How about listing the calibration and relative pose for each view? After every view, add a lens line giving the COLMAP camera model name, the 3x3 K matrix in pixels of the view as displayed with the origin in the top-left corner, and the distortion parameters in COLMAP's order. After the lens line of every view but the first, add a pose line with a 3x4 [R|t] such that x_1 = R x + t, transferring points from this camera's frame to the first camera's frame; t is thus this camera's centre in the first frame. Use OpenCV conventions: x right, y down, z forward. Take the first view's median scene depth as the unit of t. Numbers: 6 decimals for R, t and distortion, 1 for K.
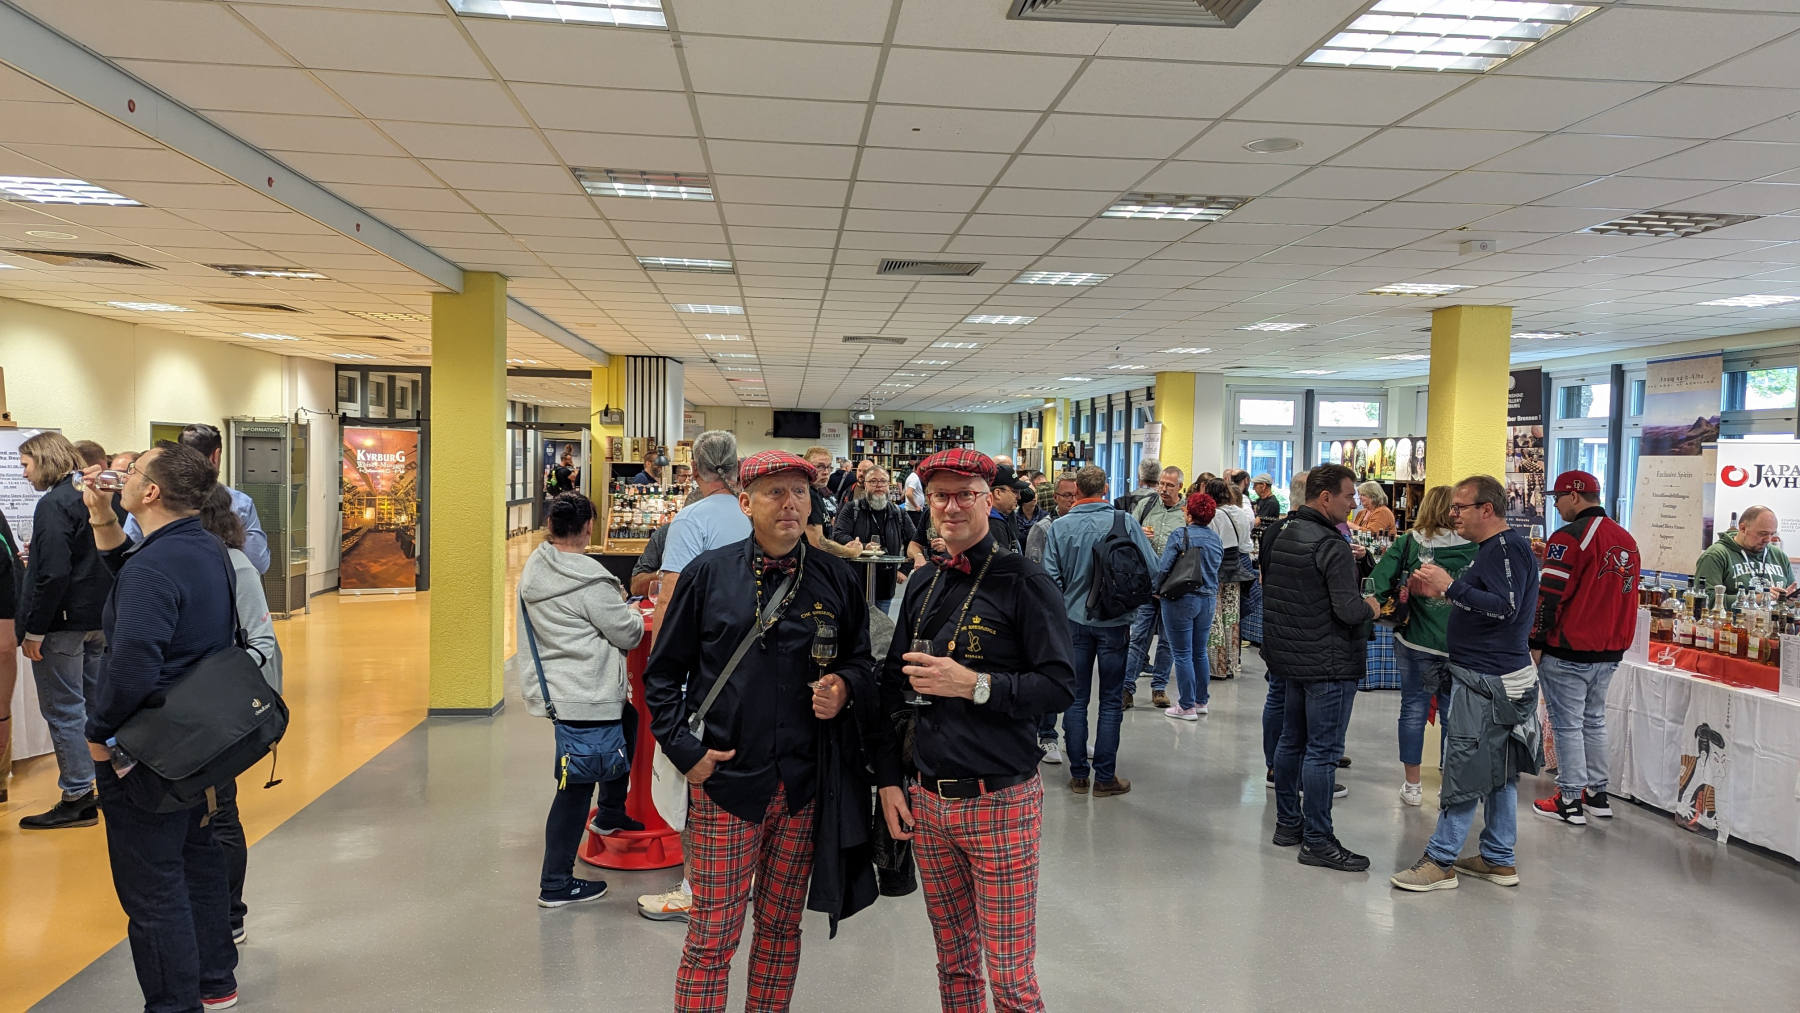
lens RADIAL K [[1299.9, 0, 901.6], [0, 1299.9, 508.6], [0, 0, 1]] dist [0.051883, -0.047482]
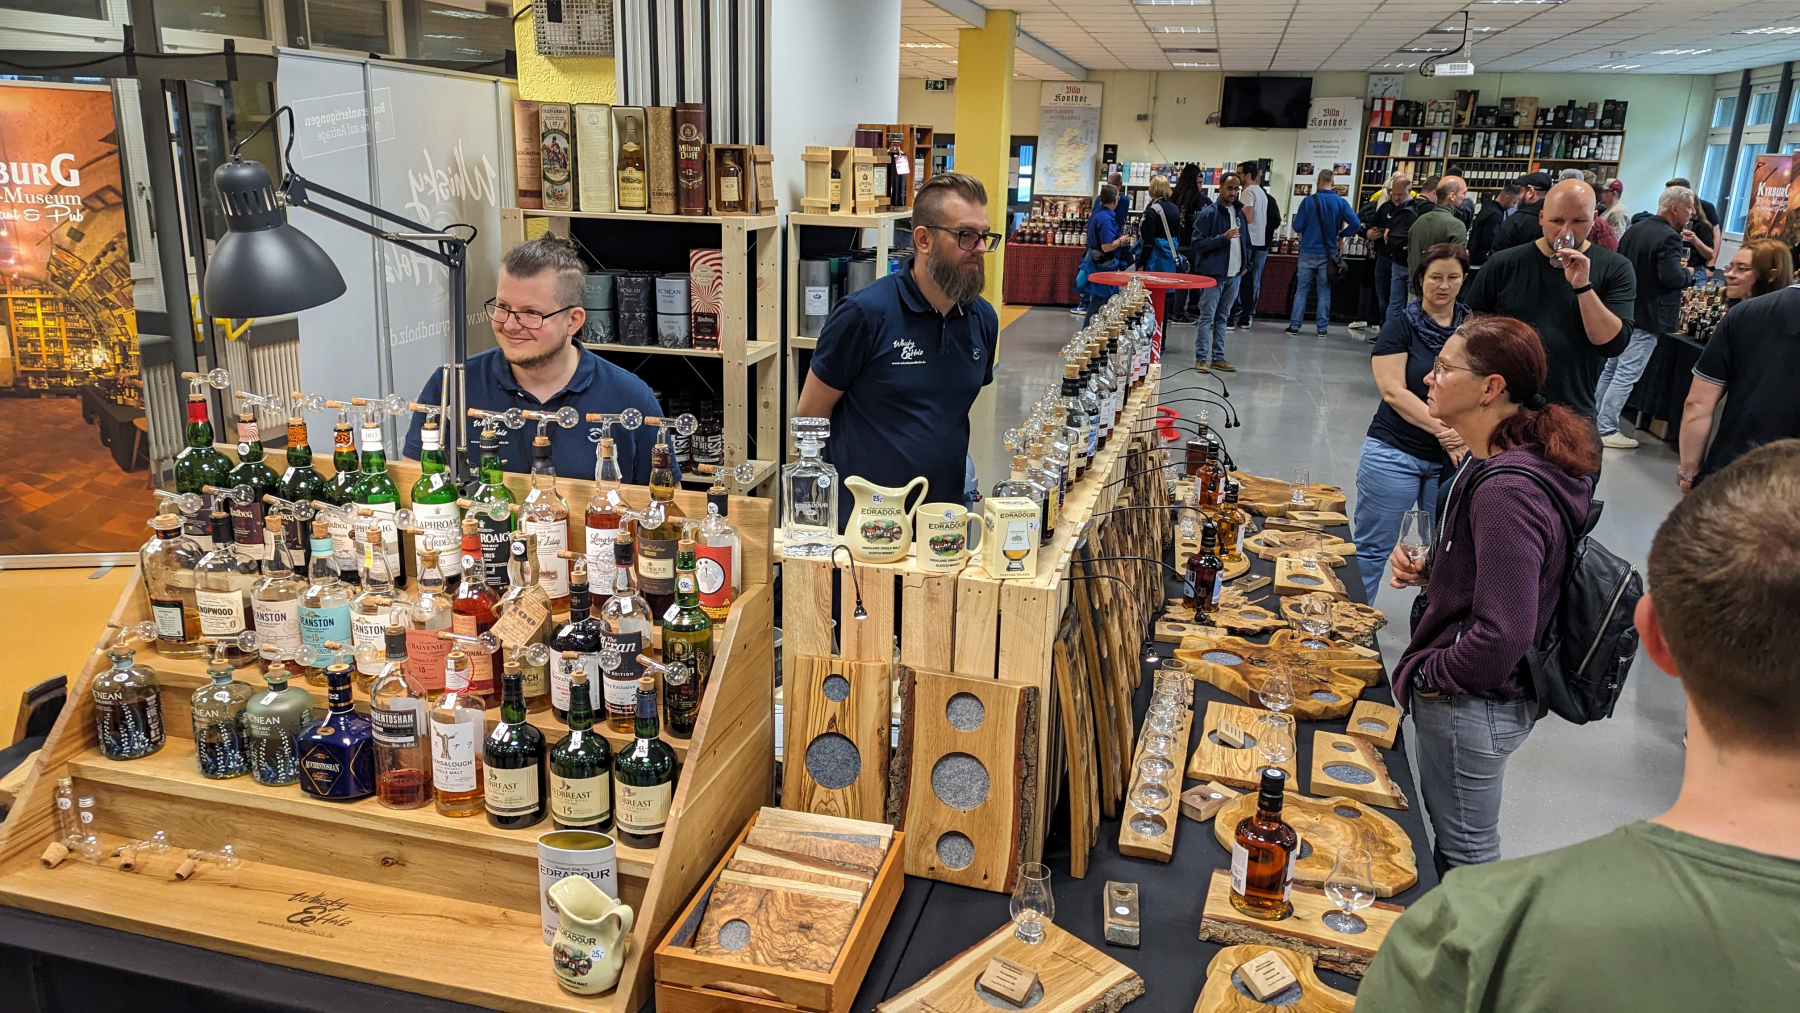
lens RADIAL K [[1299.9, 0, 897.3], [0, 1299.9, 507.8], [0, 0, 1]] dist [0.051883, -0.047482]
pose [[0.945825, 0.092351, -0.311264, -0.039477], [-0.020366, 0.973681, 0.227003, -0.019760], [0.324036, -0.208366, 0.922813, 0.401283]]
